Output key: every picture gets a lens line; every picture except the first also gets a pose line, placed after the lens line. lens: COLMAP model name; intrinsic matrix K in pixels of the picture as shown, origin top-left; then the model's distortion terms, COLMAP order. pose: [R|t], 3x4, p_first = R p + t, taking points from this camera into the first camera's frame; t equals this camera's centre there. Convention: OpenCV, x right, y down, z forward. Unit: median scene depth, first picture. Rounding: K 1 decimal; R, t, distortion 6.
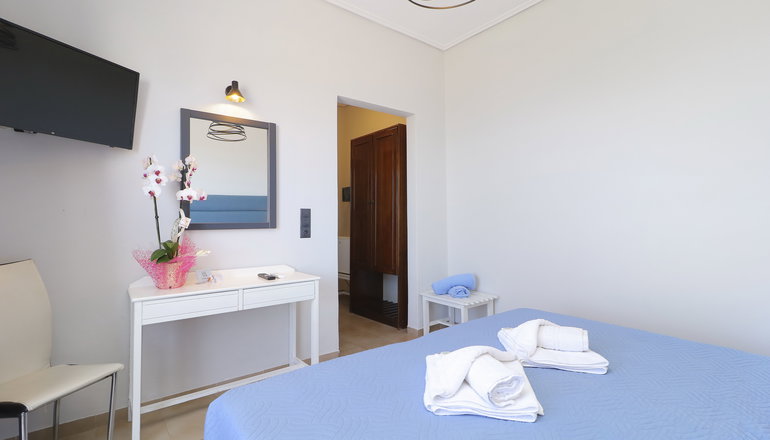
lens RADIAL K [[352.6, 0, 385.0], [0, 352.6, 220.0], [0, 0, 1]] dist [0.001769, 0.000089]
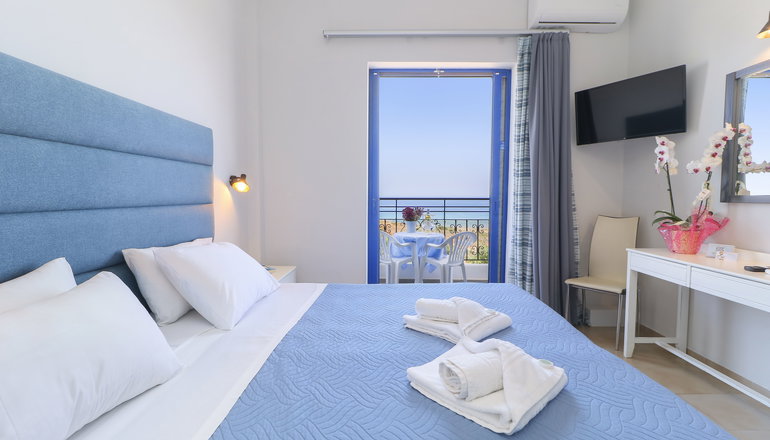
lens RADIAL K [[352.6, 0, 385.0], [0, 352.6, 220.0], [0, 0, 1]] dist [0.001769, 0.000089]
pose [[-0.625609, 0.067374, -0.777222, 0.751238], [0.016295, 0.997175, 0.073324, -0.007884], [0.779967, 0.033207, -0.624940, 0.860709]]
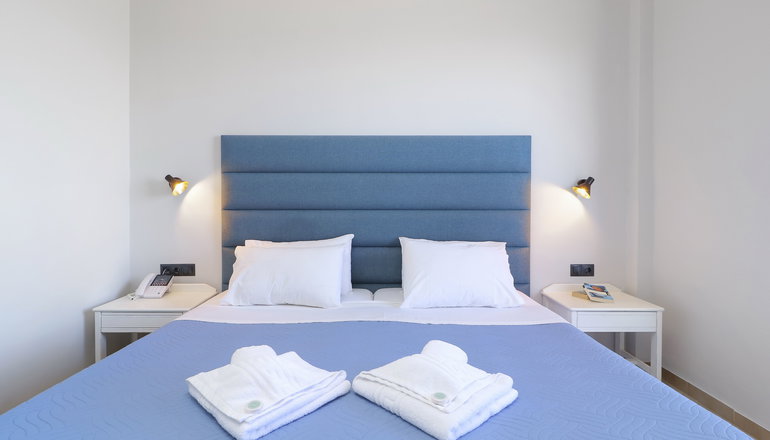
lens RADIAL K [[402.9, 0, 386.1], [0, 402.9, 207.7], [0, 0, 1]] dist [0.001879, -0.000131]
pose [[-0.786544, 0.004862, 0.617515, -0.100309], [0.001214, 0.999979, -0.006326, 0.011124], [-0.617533, -0.004226, -0.786533, 0.991122]]
